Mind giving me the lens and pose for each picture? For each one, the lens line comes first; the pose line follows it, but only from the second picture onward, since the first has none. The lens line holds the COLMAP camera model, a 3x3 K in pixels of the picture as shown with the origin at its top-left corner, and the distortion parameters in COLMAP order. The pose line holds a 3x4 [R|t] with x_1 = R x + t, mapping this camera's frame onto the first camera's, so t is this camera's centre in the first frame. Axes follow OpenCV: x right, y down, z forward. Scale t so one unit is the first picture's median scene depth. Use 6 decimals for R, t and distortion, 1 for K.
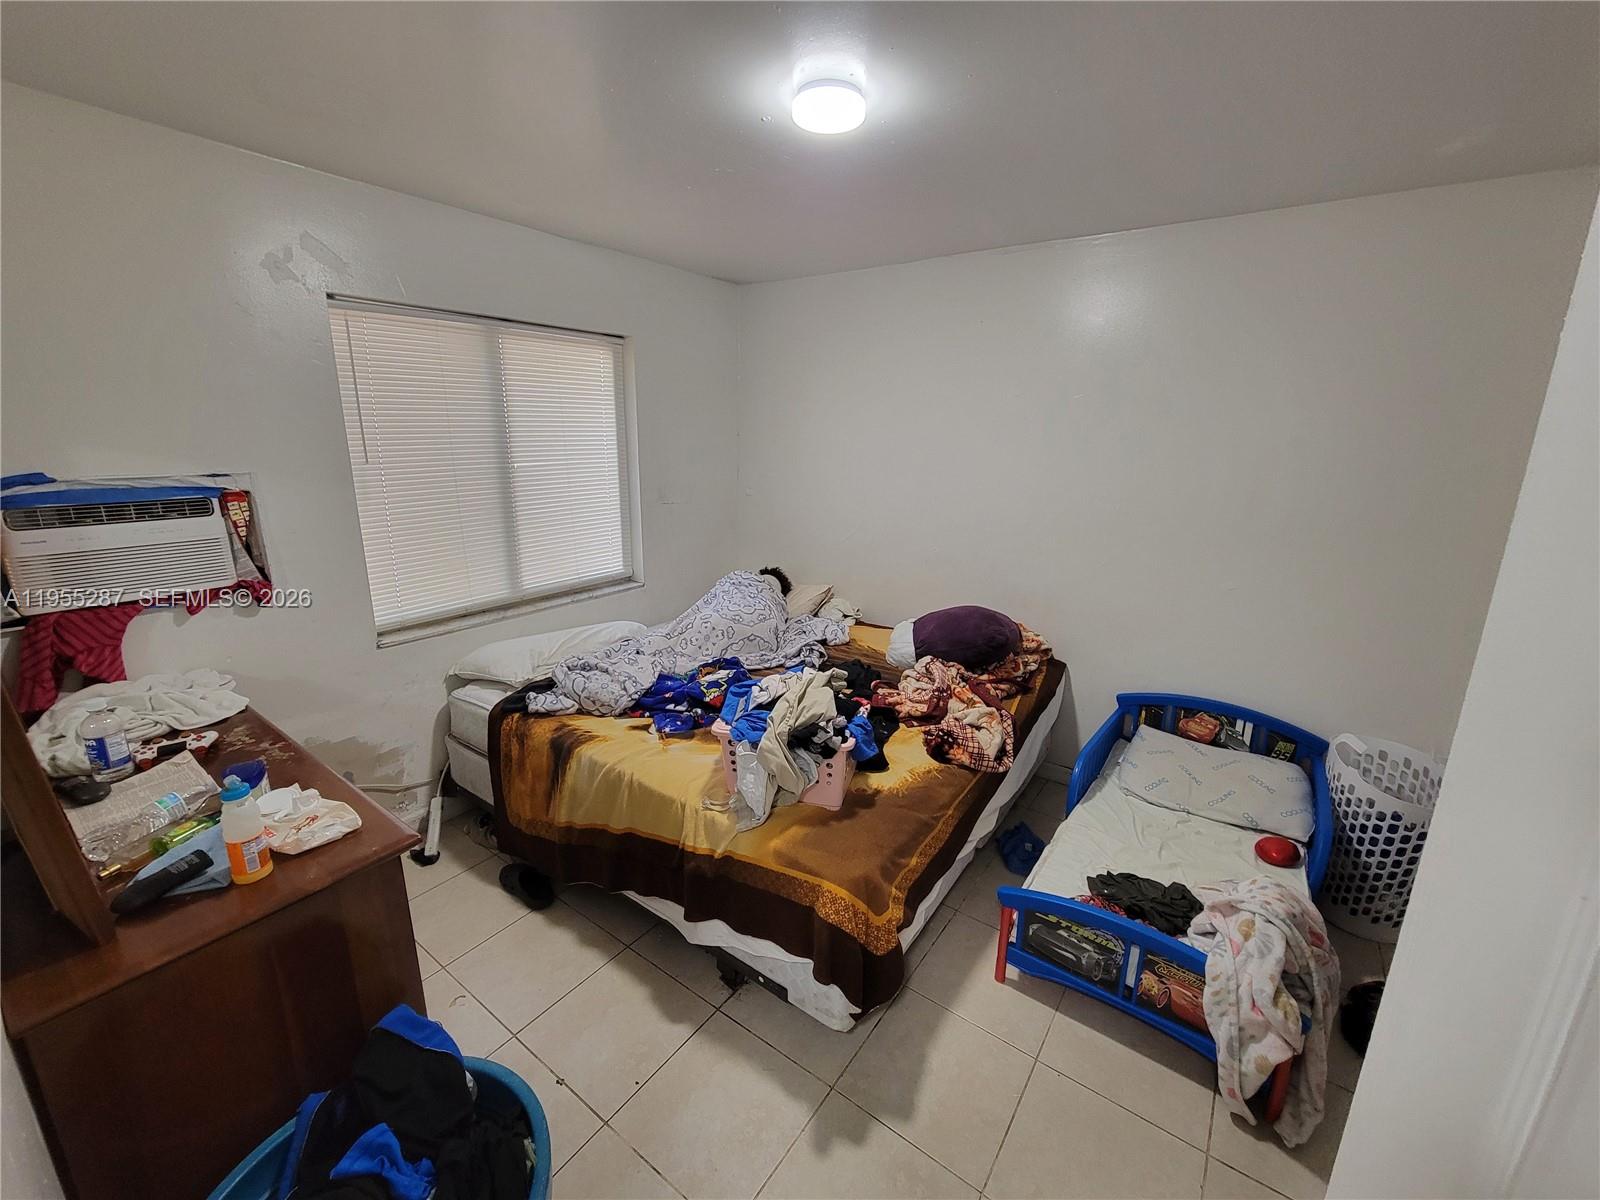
lens RADIAL K [[652.9, 0, 801.1], [0, 652.9, 594.9], [0, 0, 1]] dist [0.001634, -0.000208]
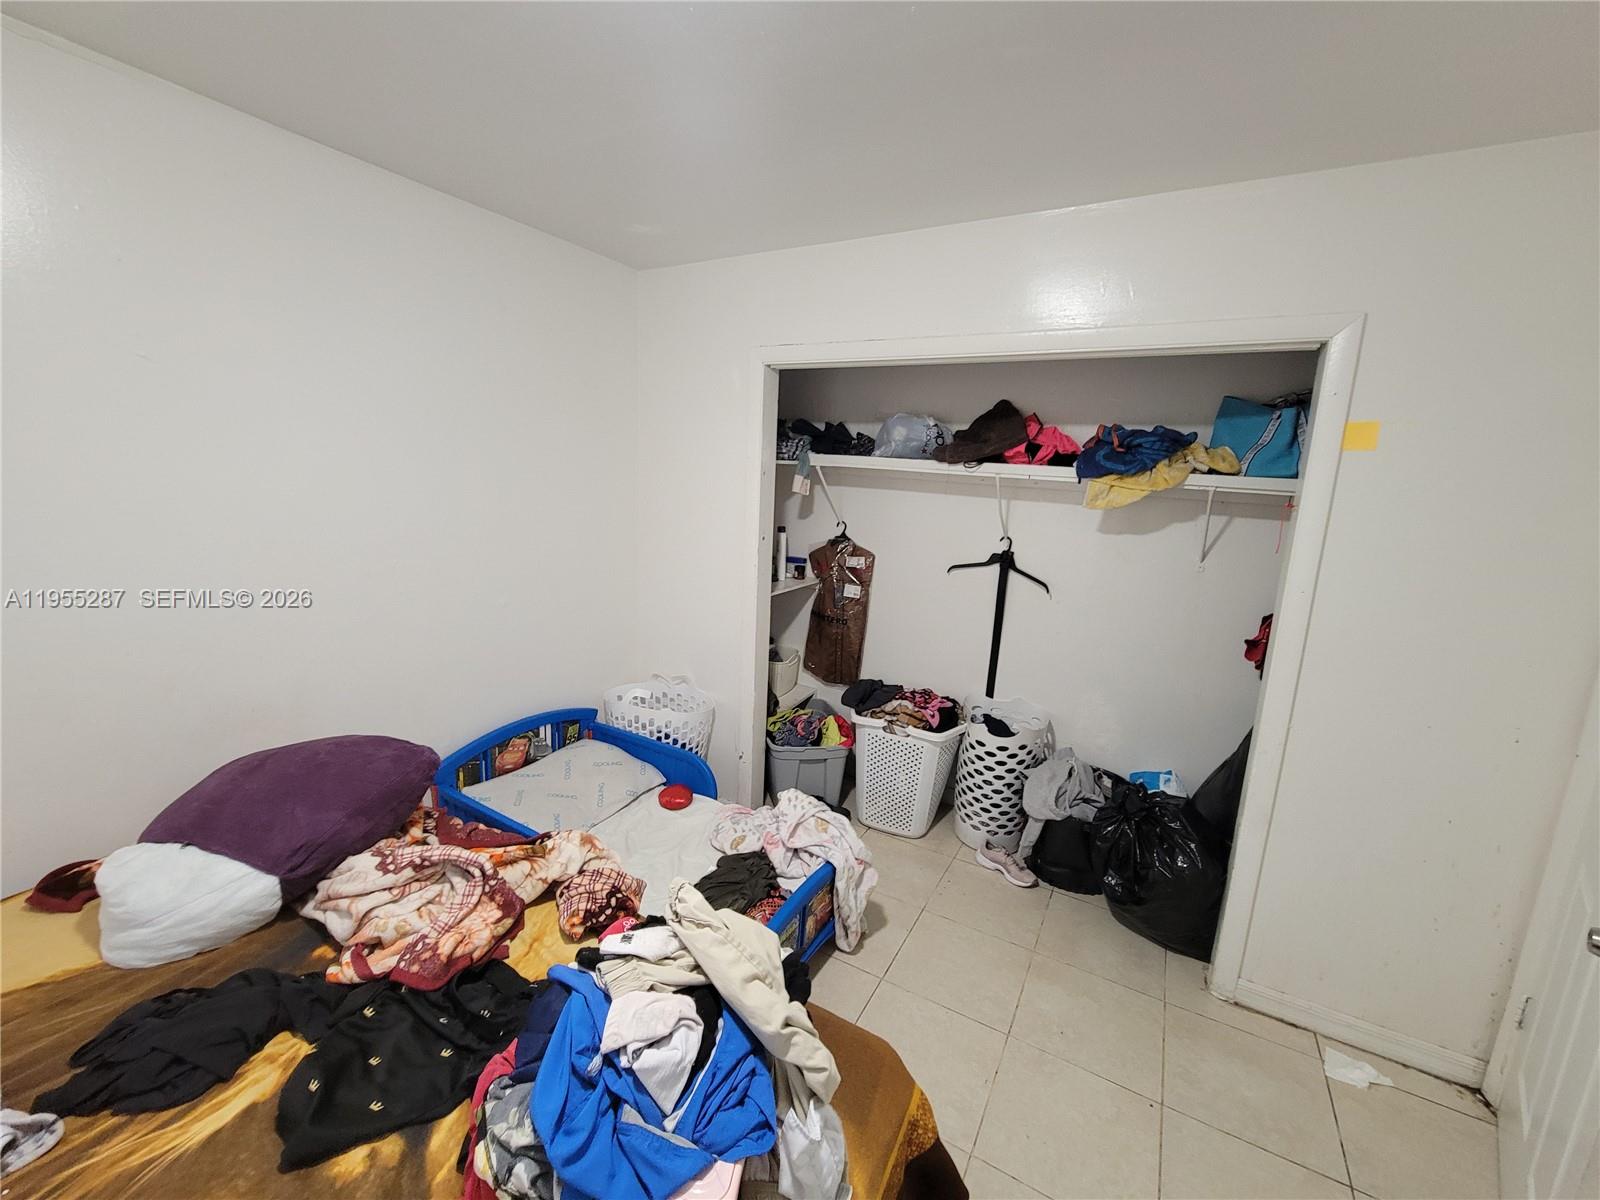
lens RADIAL K [[652.9, 0, 802.5], [0, 652.9, 598.4], [0, 0, 1]] dist [0.001634, -0.000208]
pose [[-0.119749, -0.210563, 0.970218, -0.297446], [0.205746, 0.950772, 0.231737, -0.142197], [-0.971251, 0.227368, -0.070531, 0.639570]]
